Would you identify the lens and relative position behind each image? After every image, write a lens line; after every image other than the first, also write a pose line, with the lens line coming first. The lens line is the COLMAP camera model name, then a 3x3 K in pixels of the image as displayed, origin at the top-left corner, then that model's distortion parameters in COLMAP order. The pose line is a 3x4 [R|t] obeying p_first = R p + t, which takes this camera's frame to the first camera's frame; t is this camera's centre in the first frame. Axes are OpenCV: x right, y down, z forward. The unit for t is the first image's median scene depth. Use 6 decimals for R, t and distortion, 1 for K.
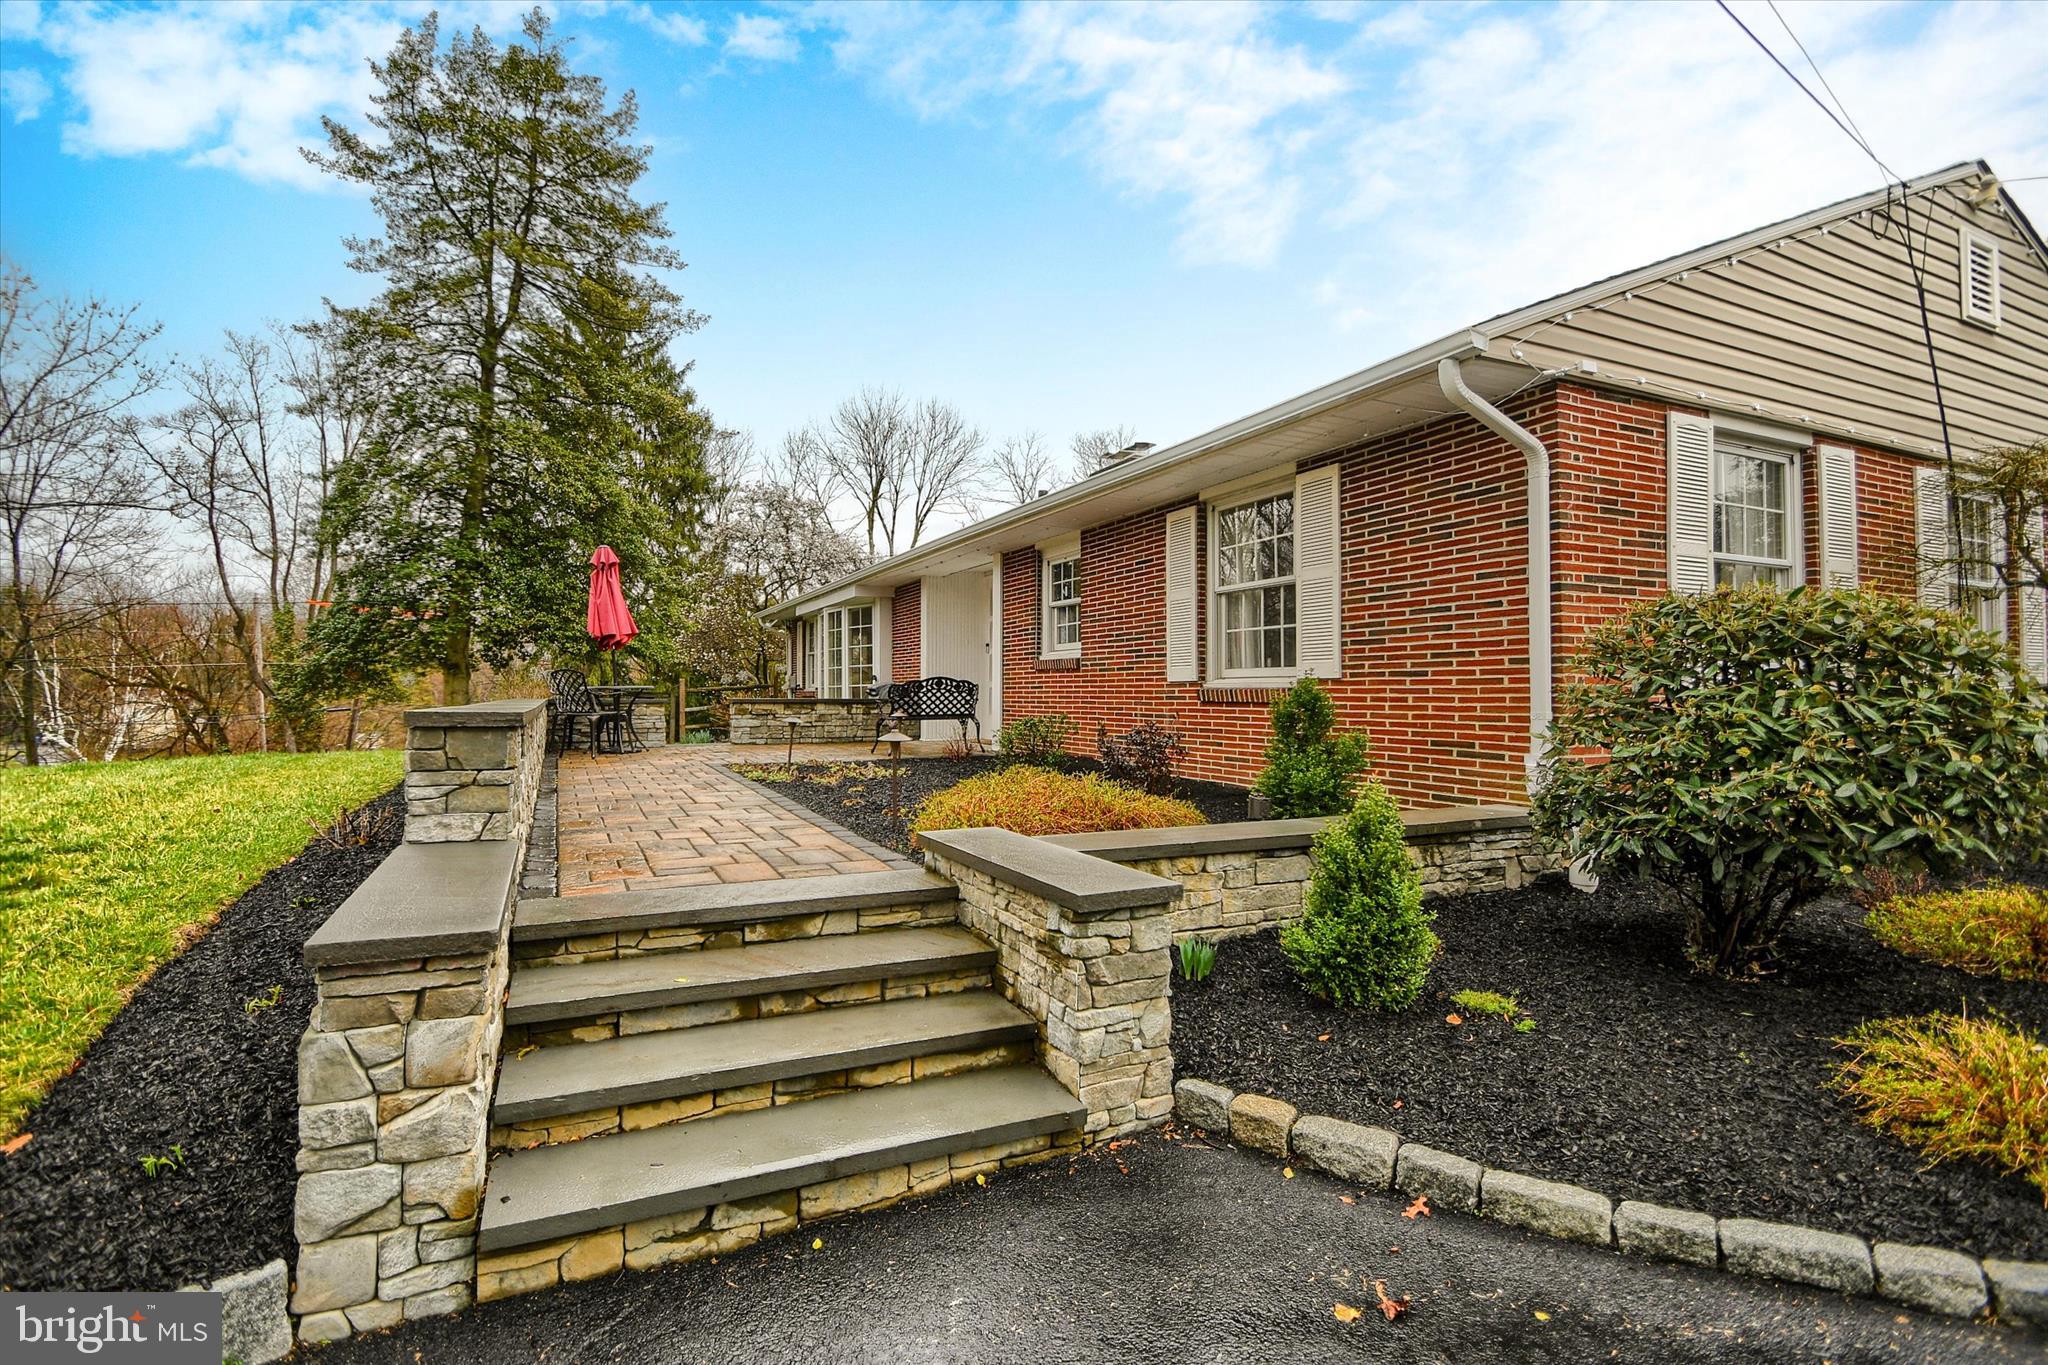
lens RADIAL K [[954.9, 0, 1016.6], [0, 954.9, 683.4], [0, 0, 1]] dist [-0.004649, -0.006258]
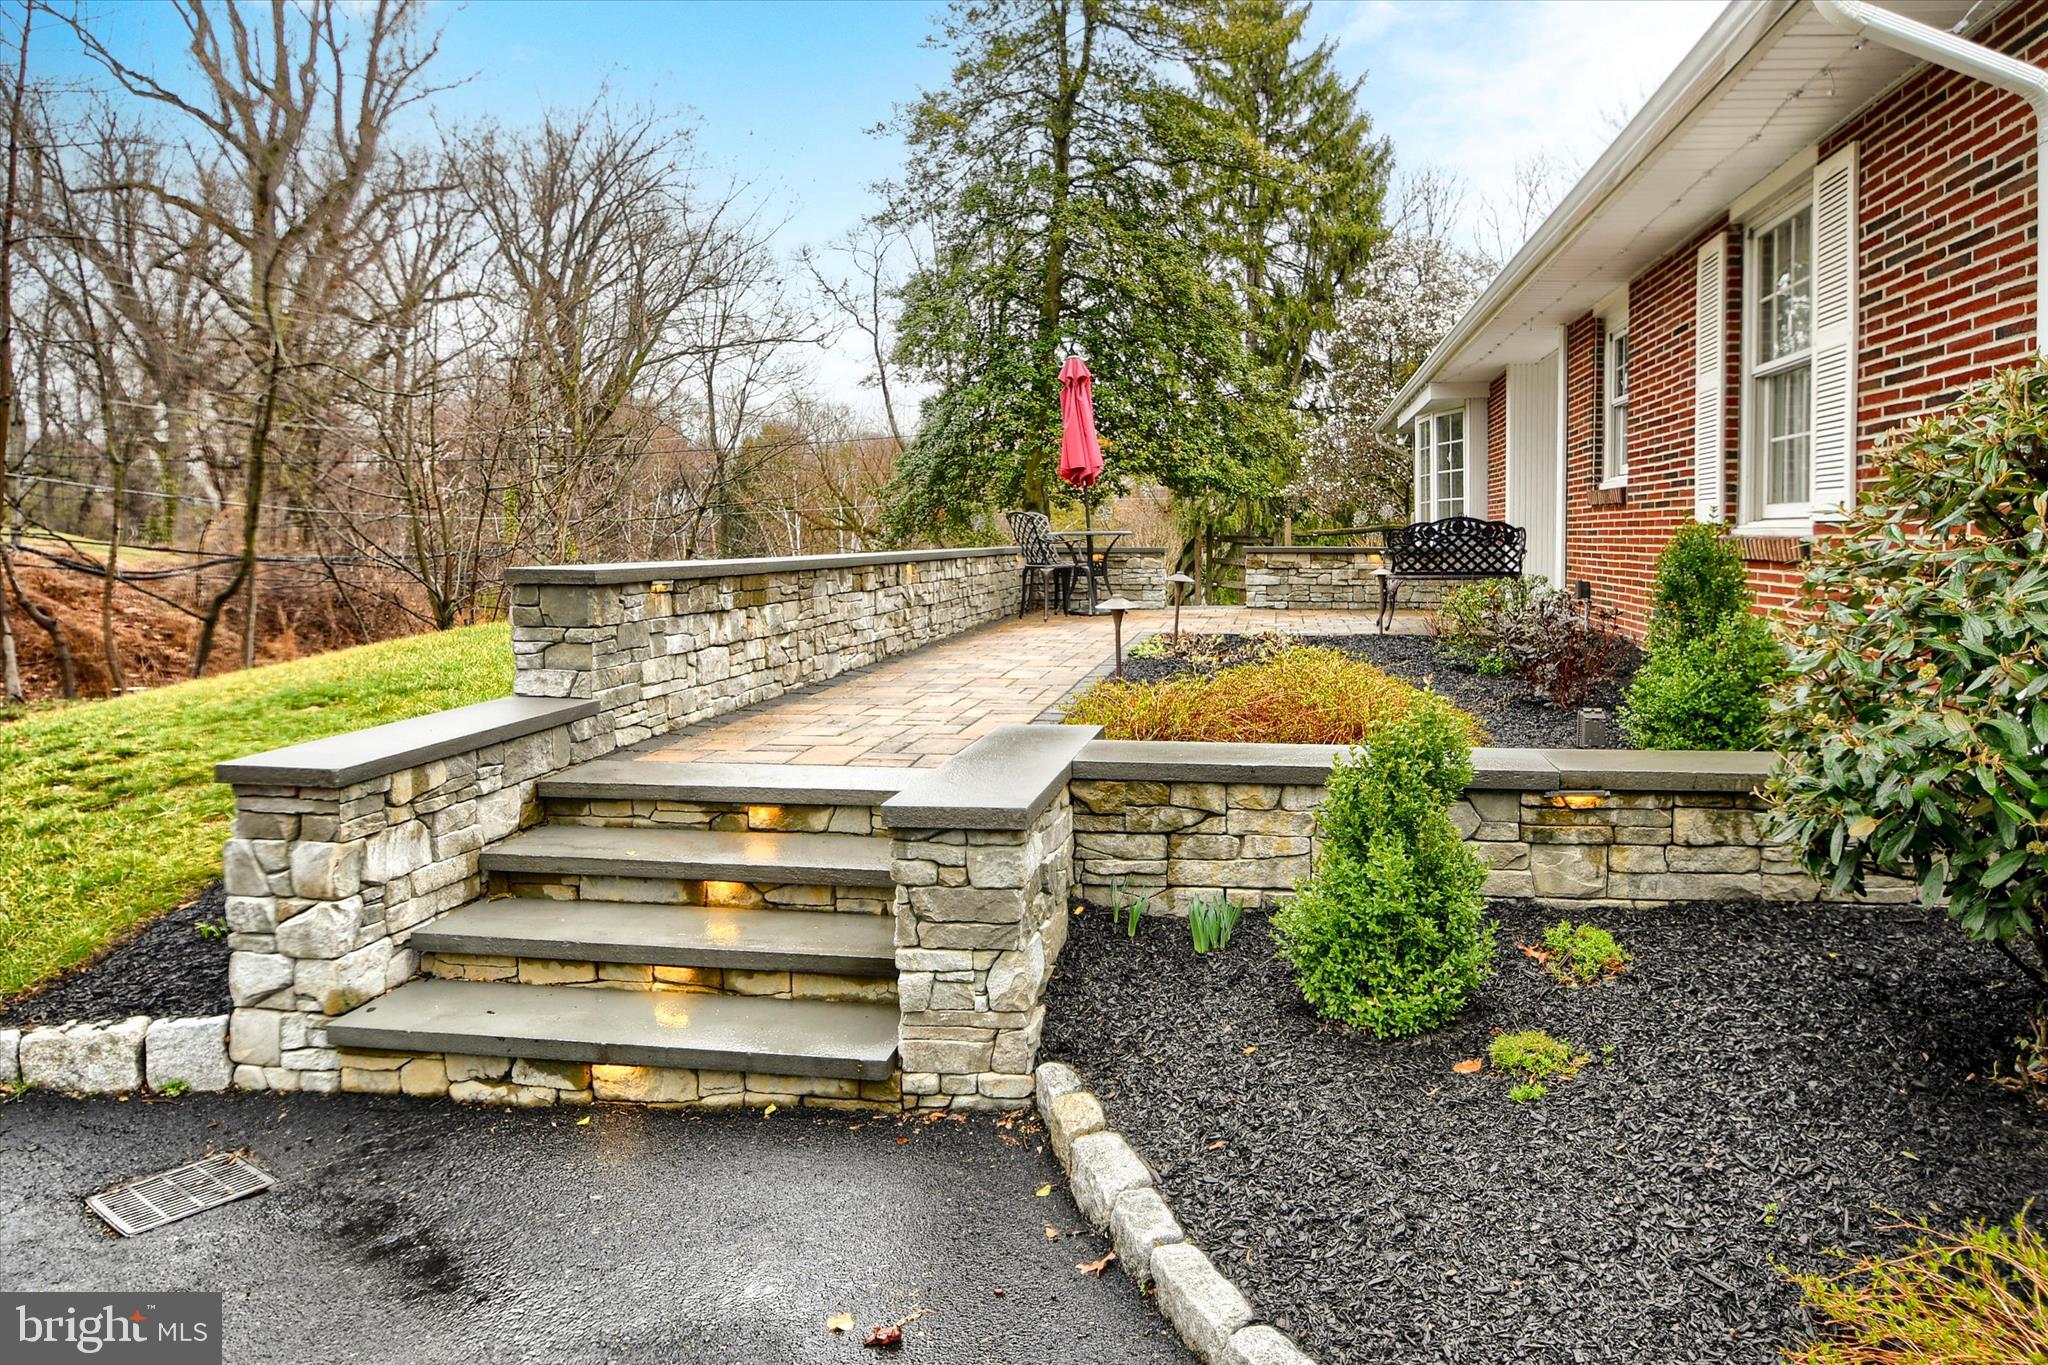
lens RADIAL K [[1365.2, 0, 1080.0], [0, 1365.2, 621.9], [0, 0, 1]] dist [-0.043980, 0.018556]
pose [[0.835468, 0.031581, -0.548631, 0.668810], [0.009170, 0.997407, 0.071378, -0.011928], [0.549463, -0.064665, 0.833012, 0.109971]]
